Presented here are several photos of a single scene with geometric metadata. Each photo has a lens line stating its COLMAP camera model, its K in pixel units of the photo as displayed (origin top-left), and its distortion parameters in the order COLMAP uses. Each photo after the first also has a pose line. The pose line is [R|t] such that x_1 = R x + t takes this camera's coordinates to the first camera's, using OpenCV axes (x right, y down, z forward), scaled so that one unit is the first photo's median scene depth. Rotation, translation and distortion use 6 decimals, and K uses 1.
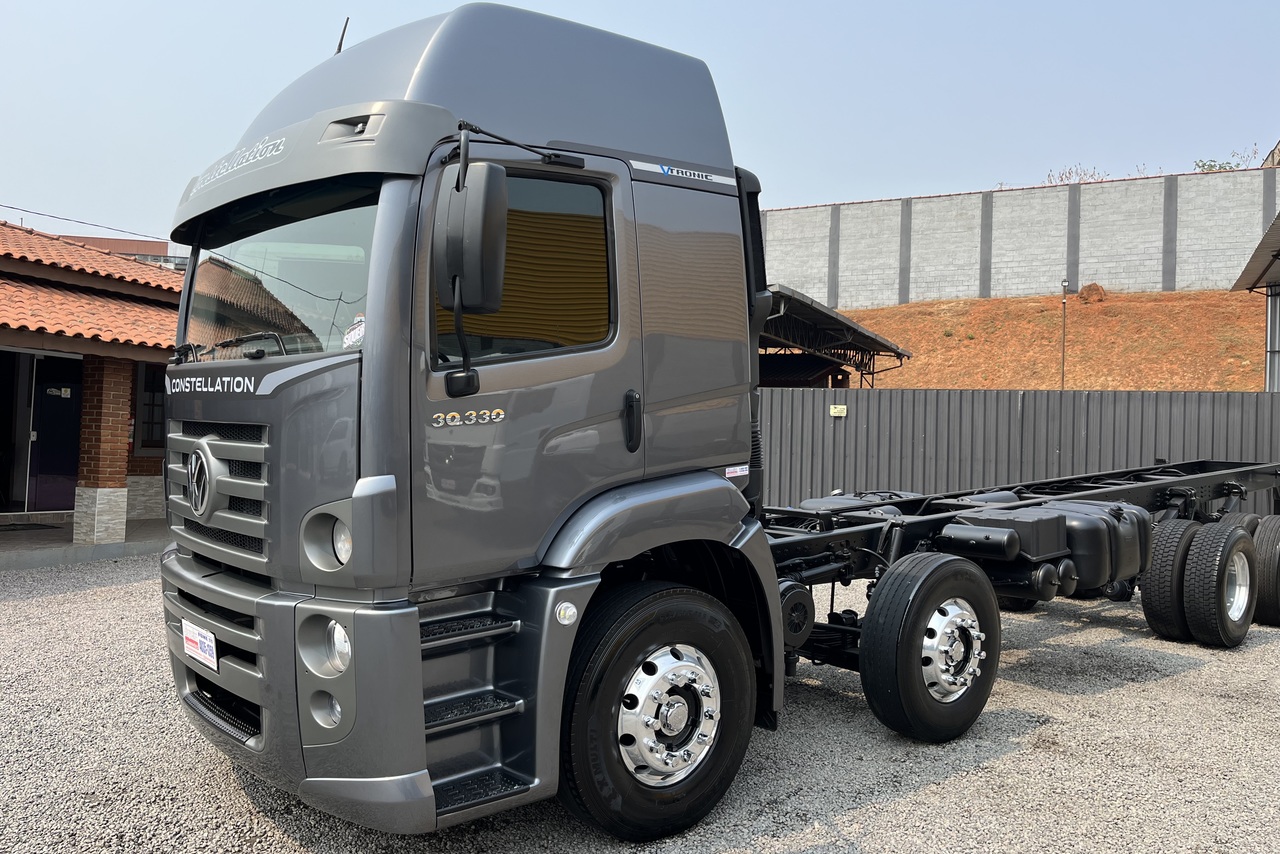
lens RADIAL K [[961.4, 0, 647.6], [0, 961.4, 421.8], [0, 0, 1]] dist [0.022524, -0.008831]
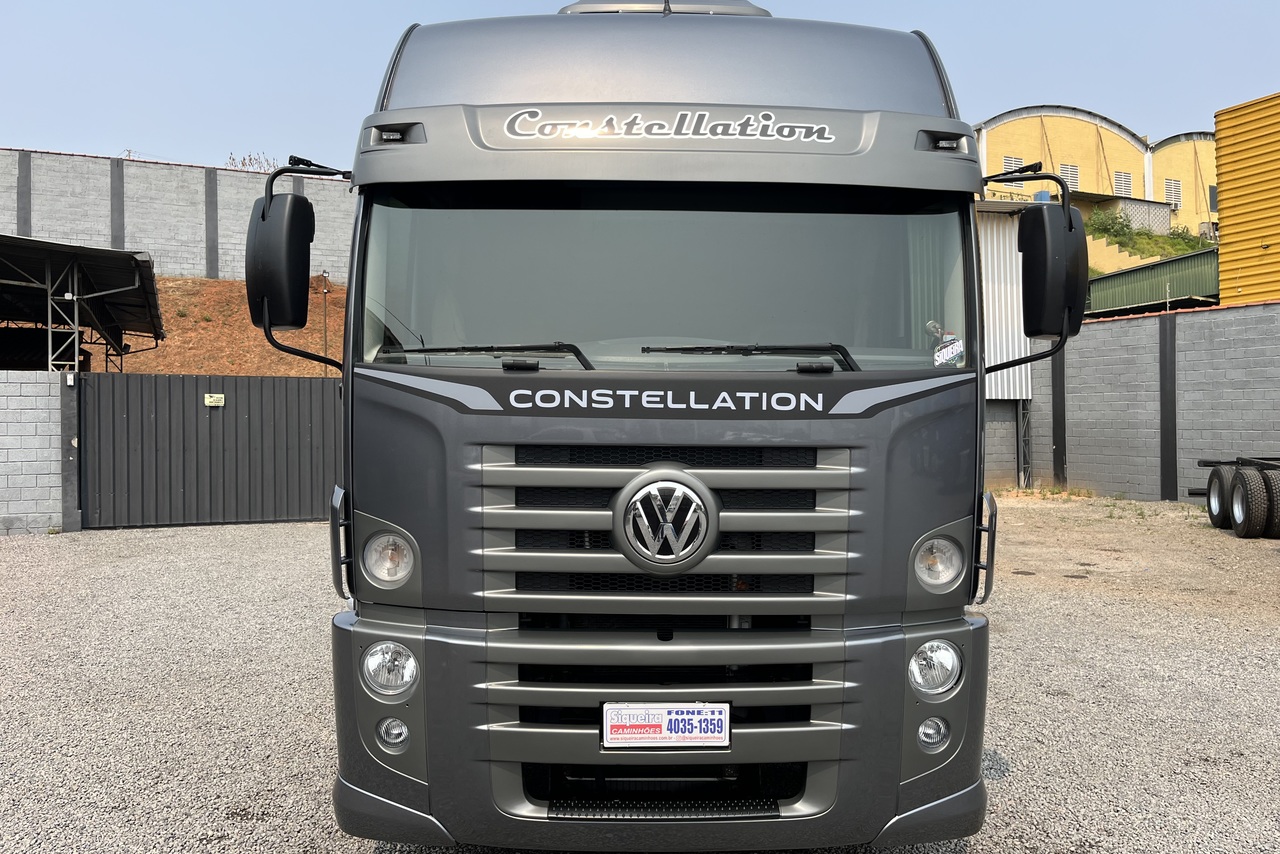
lens RADIAL K [[956.4, 0, 637.8], [0, 956.4, 416.5], [0, 0, 1]] dist [0.049666, -0.066075]
pose [[0.646888, -0.022208, 0.762261, -0.941540], [0.011655, 0.999747, 0.019236, -0.035056], [-0.762496, -0.003560, 0.646984, 0.442424]]
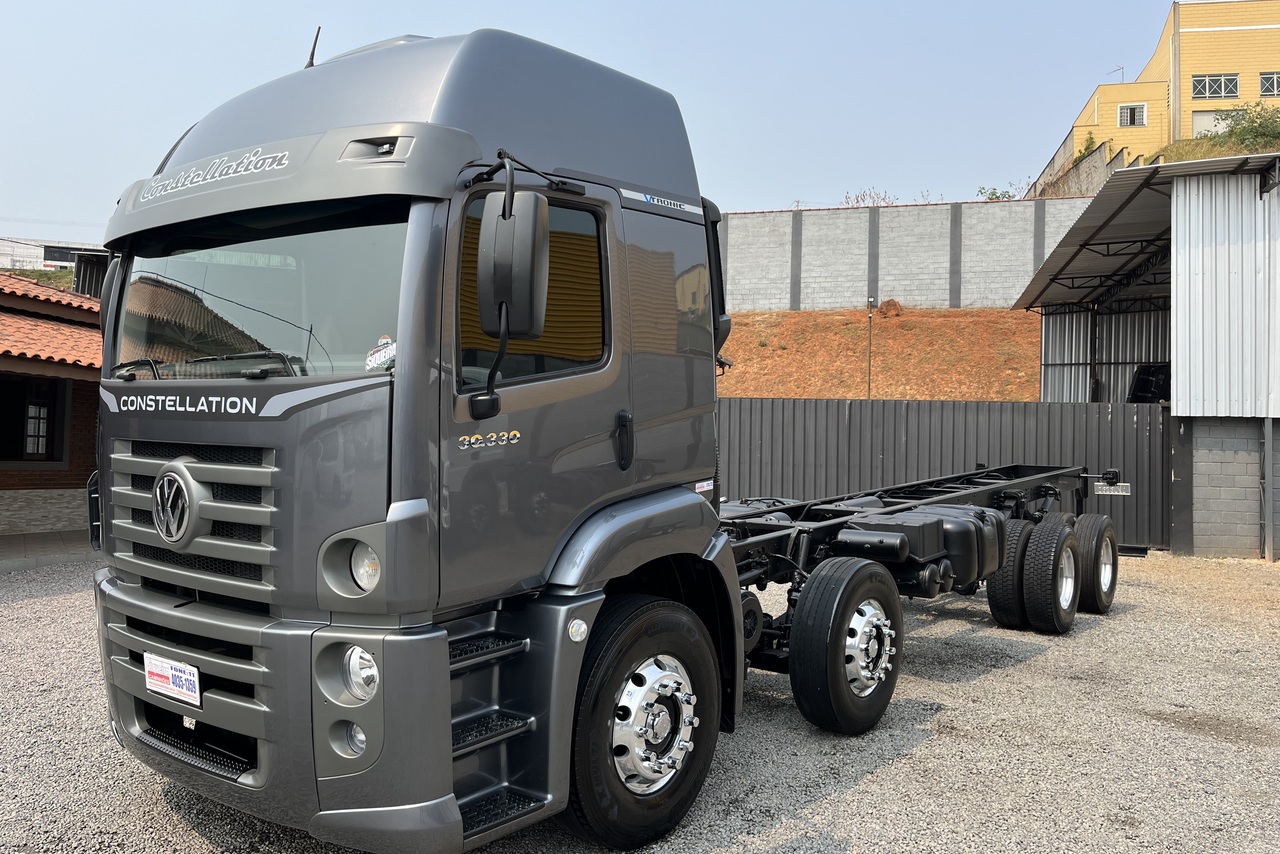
lens RADIAL K [[956.4, 0, 637.8], [0, 956.4, 416.5], [0, 0, 1]] dist [0.049666, -0.066075]
pose [[0.981835, 0.000945, 0.189734, -0.171030], [0.000882, 0.999954, -0.009545, -0.014432], [-0.189734, 0.009539, 0.981789, -0.012564]]
